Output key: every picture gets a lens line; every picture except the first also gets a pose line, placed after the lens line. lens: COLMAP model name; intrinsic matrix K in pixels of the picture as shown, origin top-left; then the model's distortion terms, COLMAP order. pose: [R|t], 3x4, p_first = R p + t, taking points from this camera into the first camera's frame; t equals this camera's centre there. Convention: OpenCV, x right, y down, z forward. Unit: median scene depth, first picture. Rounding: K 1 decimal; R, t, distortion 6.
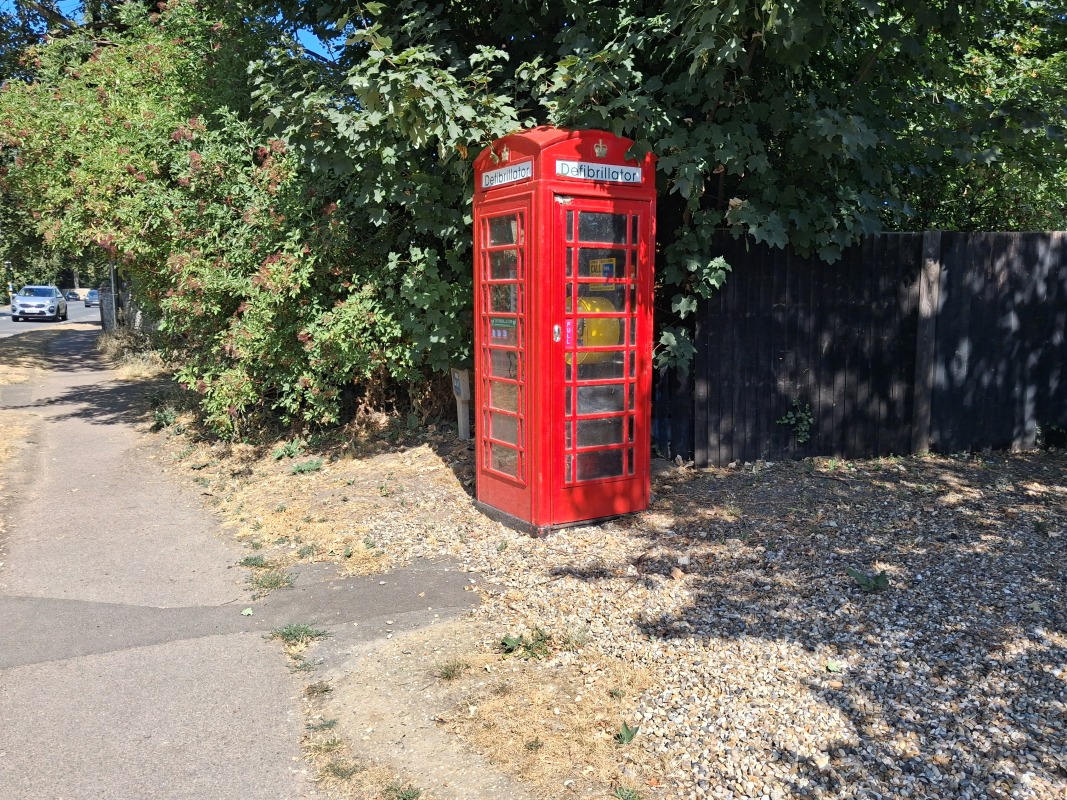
lens RADIAL K [[816.5, 0, 533.5], [0, 816.5, 400.0], [0, 0, 1]] dist [0.092923, -0.001045]
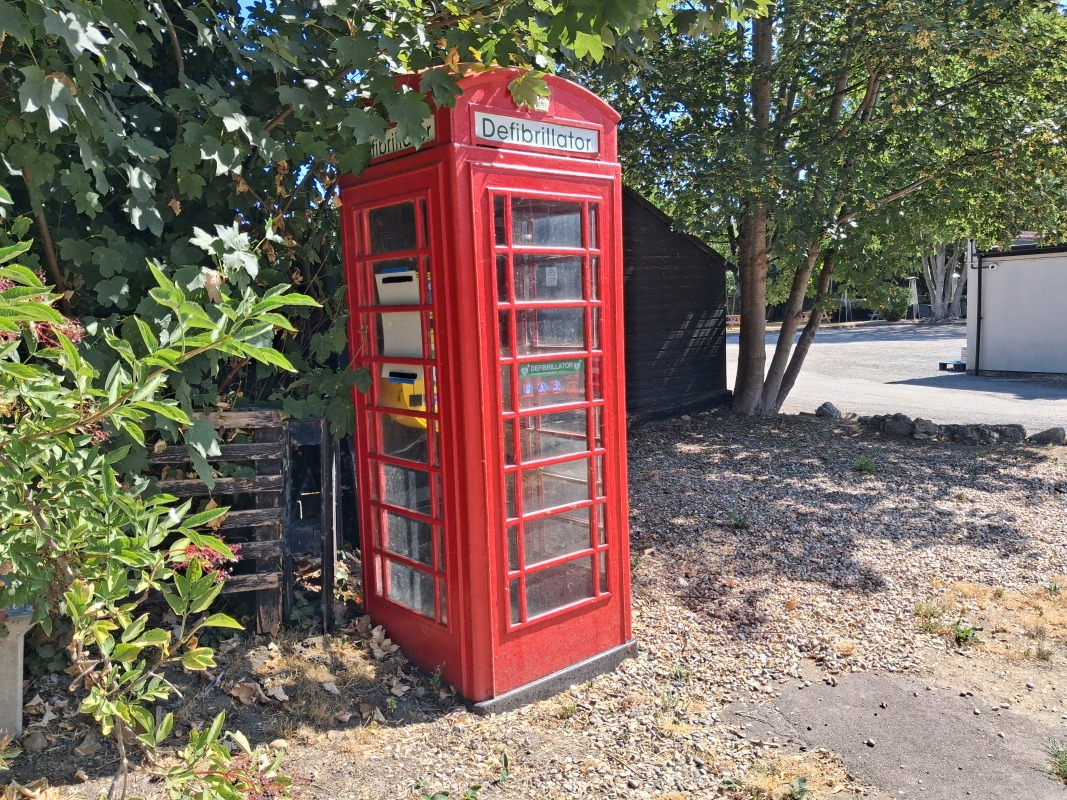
lens RADIAL K [[816.5, 0, 533.5], [0, 816.5, 400.0], [0, 0, 1]] dist [0.092923, -0.001045]
pose [[-0.159710, -0.097882, 0.982299, -0.638066], [0.160481, 0.979260, 0.123672, -0.148327], [-0.974032, 0.177392, -0.140690, 1.084130]]
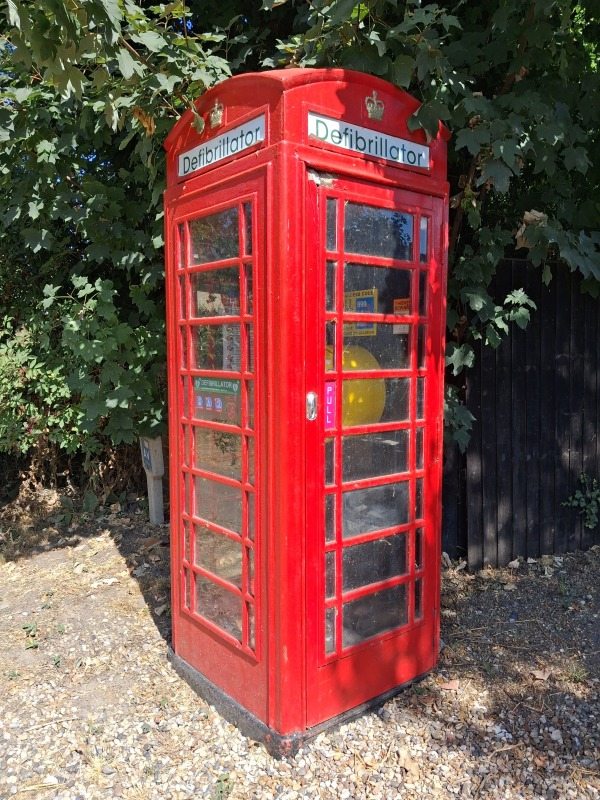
lens RADIAL K [[631.0, 0, 300.0], [0, 631.0, 400.0], [0, 0, 1]] dist [0.018824, -0.003473]
pose [[0.991318, -0.012322, 0.130908, -0.035528], [0.017520, 0.999100, -0.038628, -0.063429], [-0.130314, 0.040586, 0.990642, 0.509545]]
